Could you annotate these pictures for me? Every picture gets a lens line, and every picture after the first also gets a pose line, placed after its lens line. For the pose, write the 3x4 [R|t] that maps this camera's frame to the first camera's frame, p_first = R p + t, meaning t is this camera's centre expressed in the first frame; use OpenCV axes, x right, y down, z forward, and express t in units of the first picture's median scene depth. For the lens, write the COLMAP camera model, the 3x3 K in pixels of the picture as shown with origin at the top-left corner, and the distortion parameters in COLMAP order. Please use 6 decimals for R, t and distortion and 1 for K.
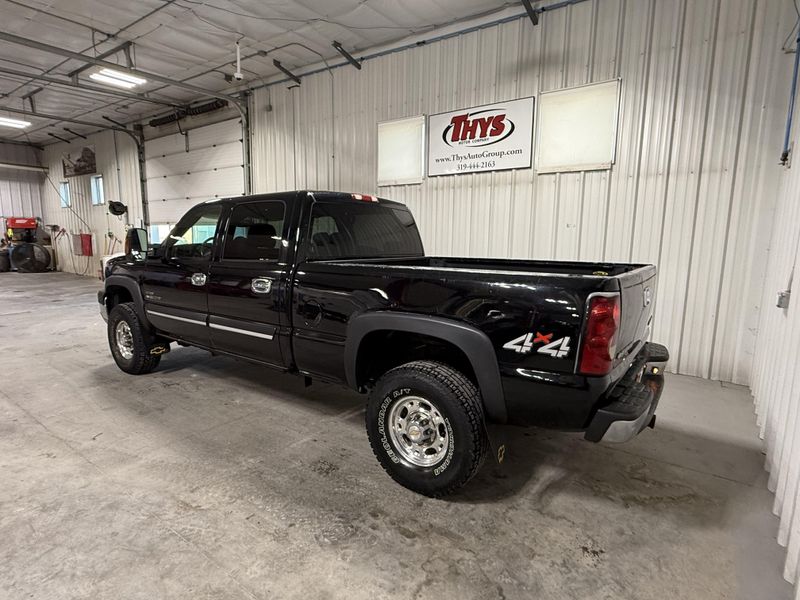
lens RADIAL K [[435.1, 0, 399.6], [0, 435.1, 301.5], [0, 0, 1]] dist [0.003584, 0.000458]
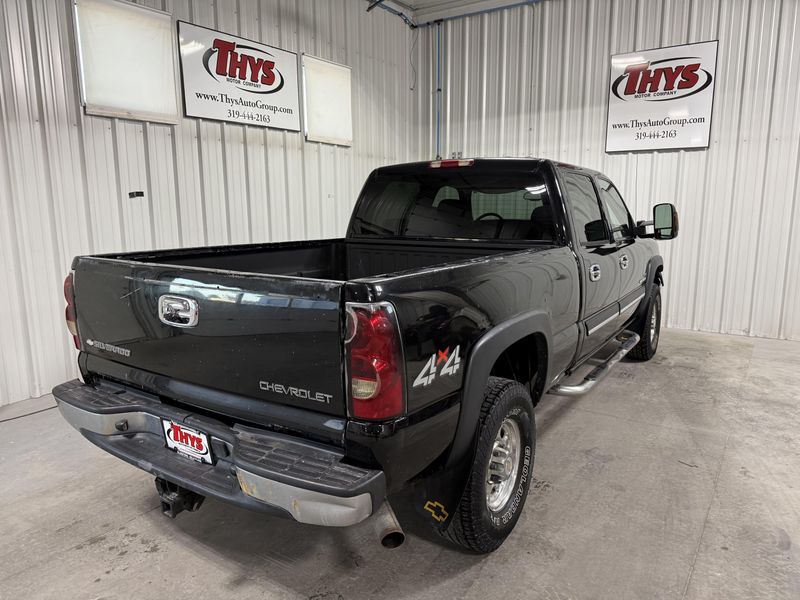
lens RADIAL K [[565.5, 0, 400.3], [0, 565.5, 299.6], [0, 0, 1]] dist [0.042475, -0.047533]
pose [[-0.036312, -0.182021, 0.982624, -0.965631], [0.154670, 0.970400, 0.185473, -0.153693], [-0.987299, 0.158718, -0.007084, 0.861622]]
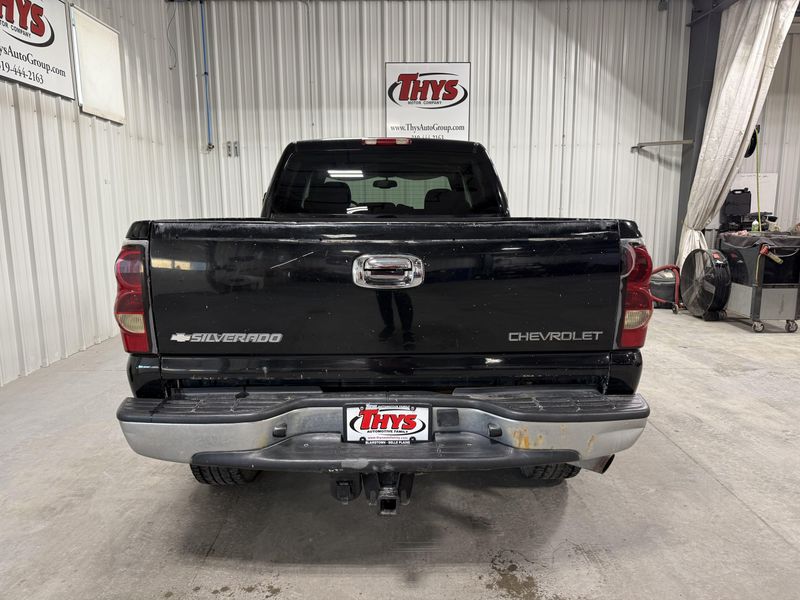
lens RADIAL K [[565.5, 0, 400.5], [0, 565.5, 299.5], [0, 0, 1]] dist [0.042475, -0.047533]
pose [[-0.590967, -0.138701, 0.794683, -0.854557], [0.117204, 0.959892, 0.254695, -0.165911], [-0.798136, 0.243657, -0.551008, 1.183915]]
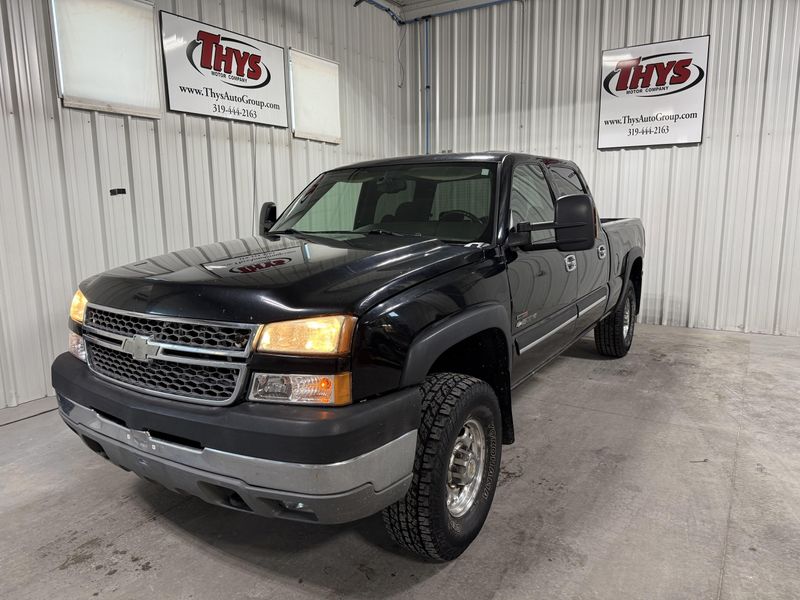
lens RADIAL K [[565.5, 0, 402.4], [0, 565.5, 300.3], [0, 0, 1]] dist [0.042475, -0.047533]
pose [[-0.071514, -0.175172, 0.981937, -0.937234], [0.160410, 0.969624, 0.184658, -0.143177], [-0.984456, 0.170718, -0.041242, 0.882824]]
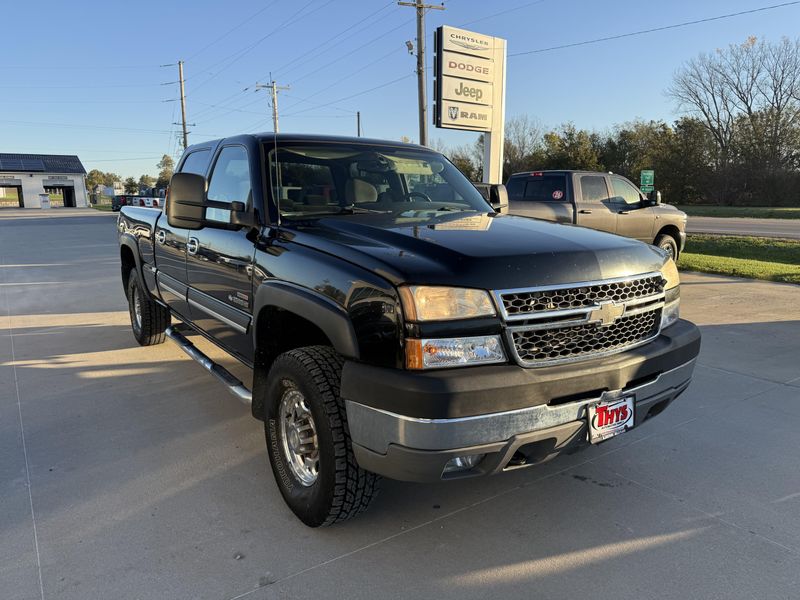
lens RADIAL K [[565.5, 0, 401.4], [0, 565.5, 302.9], [0, 0, 1]] dist [0.042475, -0.047533]
pose [[-0.939625, -0.084347, 0.331648, -0.553402], [0.026685, 0.948137, 0.316741, -0.207173], [-0.341164, 0.306468, -0.888642, 1.446319]]
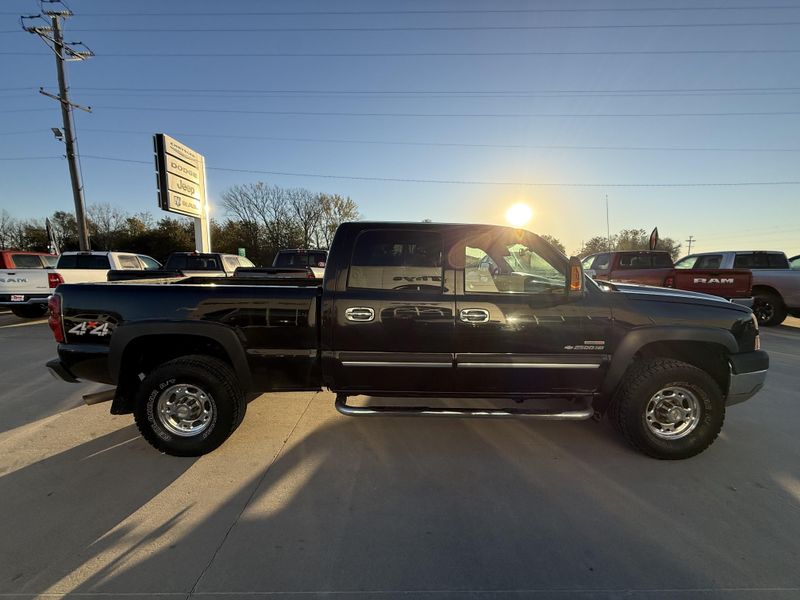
lens RADIAL K [[316.8, 0, 400.6], [0, 316.8, 302.2], [0, 0, 1]] dist [0.003390, -0.000021]
pose [[0.819253, -0.076257, 0.568339, -0.527161], [0.092240, 0.995737, 0.000641, -0.041653], [-0.565965, 0.051899, 0.822794, 0.262138]]
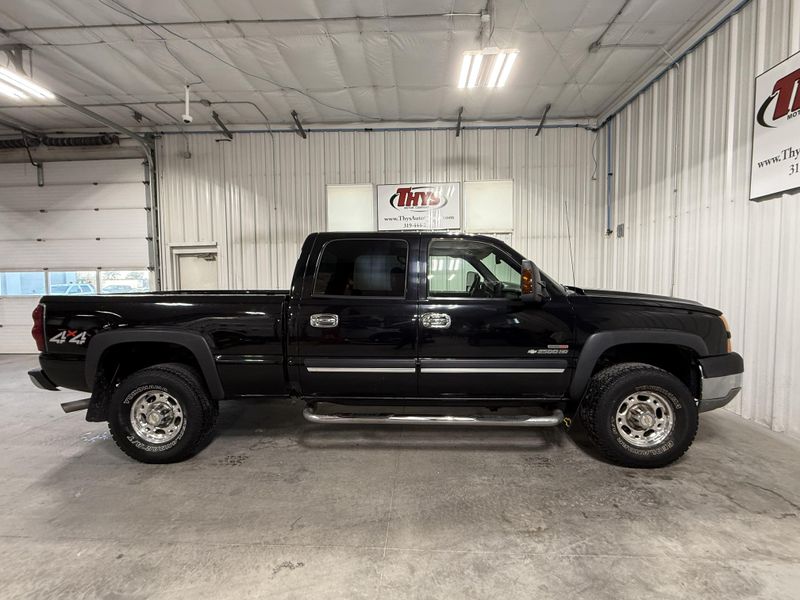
lens RADIAL K [[332.0, 0, 401.0], [0, 332.0, 300.2], [0, 0, 1]] dist [-0.000035, 0.000497]
pose [[0.835760, -0.051043, 0.546717, -0.492285], [0.103483, 0.992470, -0.065533, -0.017815], [-0.539256, 0.111346, 0.834749, 0.204152]]
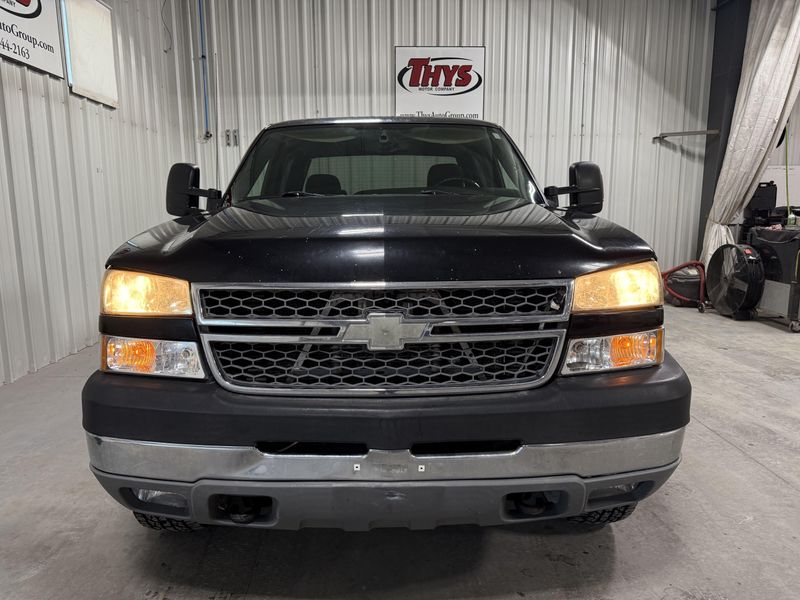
lens RADIAL K [[565.5, 0, 398.4], [0, 565.5, 303.3], [0, 0, 1]] dist [0.042475, -0.047533]
pose [[-0.604285, -0.144856, 0.783490, -0.764140], [0.113747, 0.957579, 0.264772, -0.151411], [-0.788607, 0.249117, -0.562174, 1.183597]]
